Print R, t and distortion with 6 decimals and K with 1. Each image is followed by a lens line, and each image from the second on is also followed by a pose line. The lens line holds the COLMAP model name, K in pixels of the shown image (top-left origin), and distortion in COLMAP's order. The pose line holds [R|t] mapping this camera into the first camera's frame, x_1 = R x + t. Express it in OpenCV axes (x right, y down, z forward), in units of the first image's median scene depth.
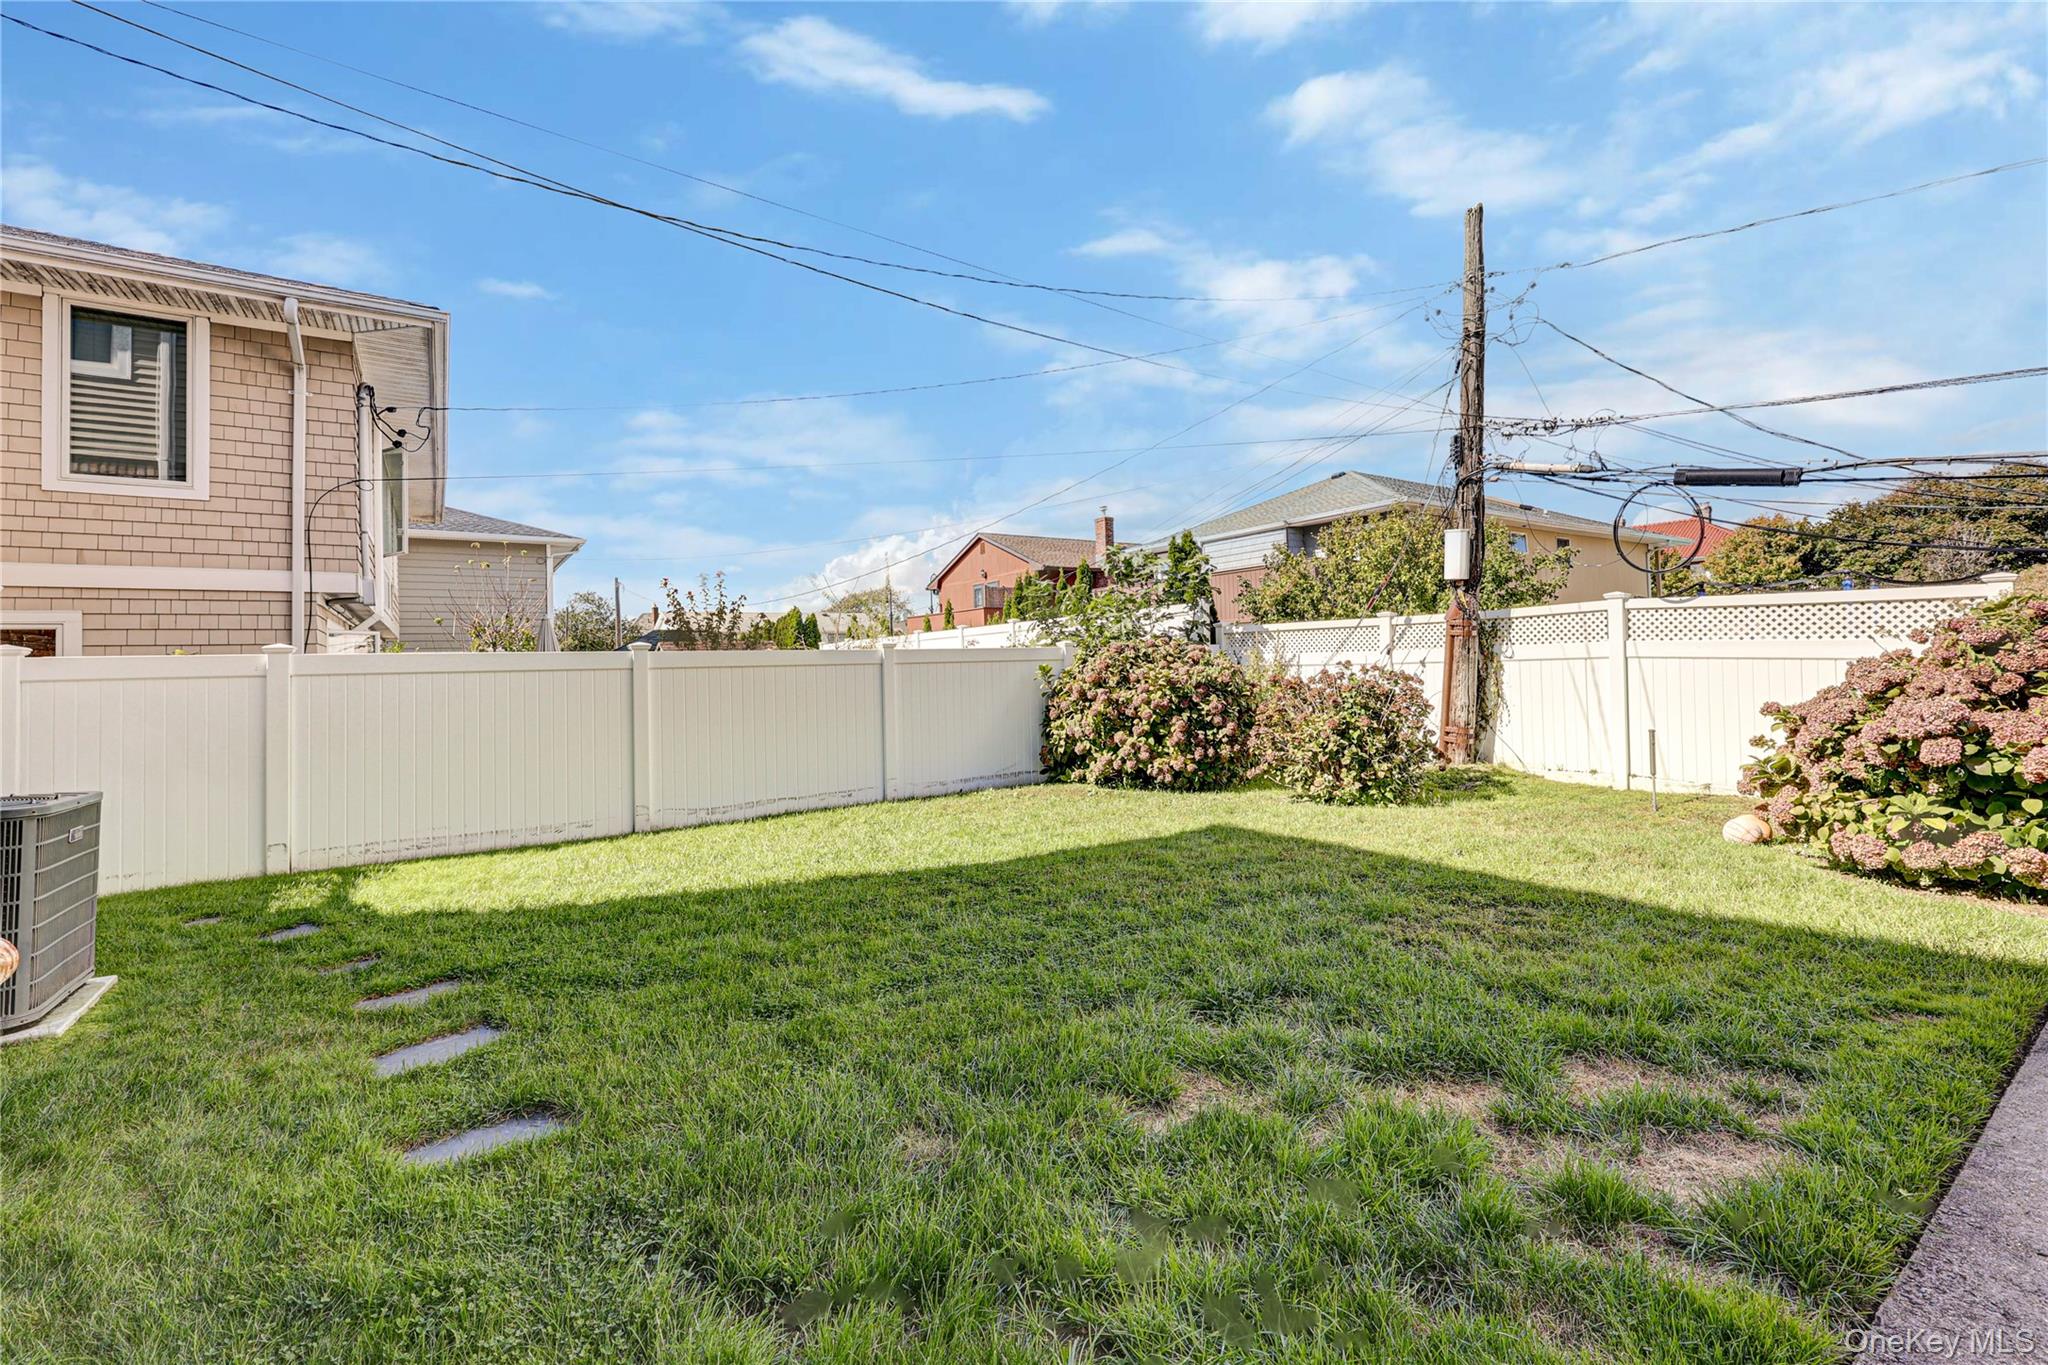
lens RADIAL K [[822.4, 0, 1028.9], [0, 822.4, 678.3], [0, 0, 1]] dist [0.001979, -0.000061]
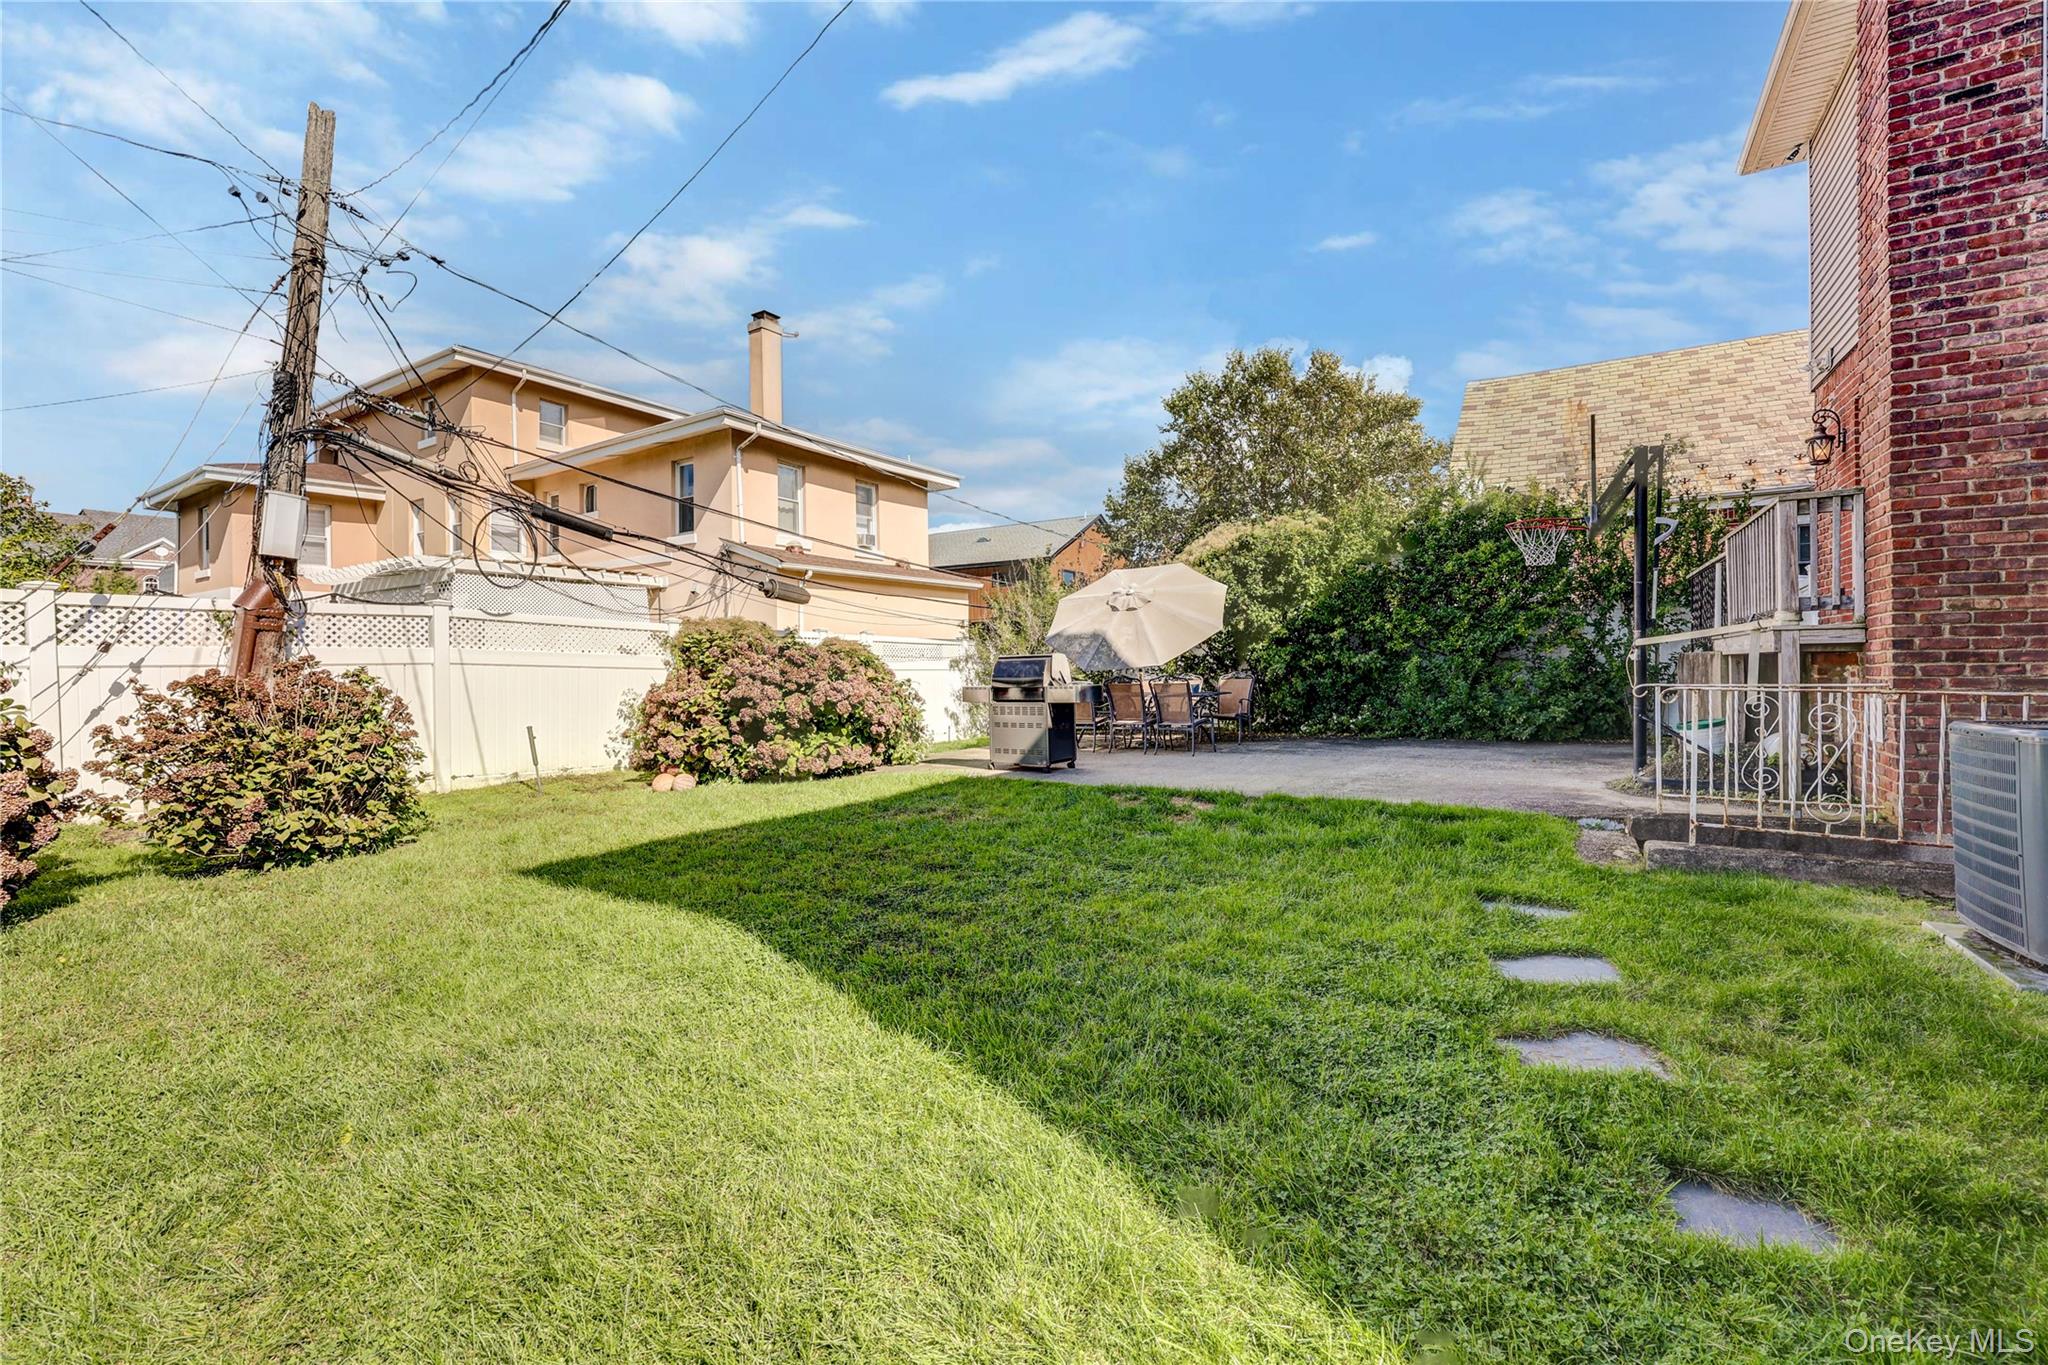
lens RADIAL K [[822.4, 0, 1028.9], [0, 822.4, 678.3], [0, 0, 1]] dist [0.001979, -0.000061]
pose [[-0.415393, 0.002038, 0.909640, -0.542942], [0.018602, 0.999807, 0.006255, 0.001429], [-0.909452, 0.019519, -0.415351, 0.796534]]
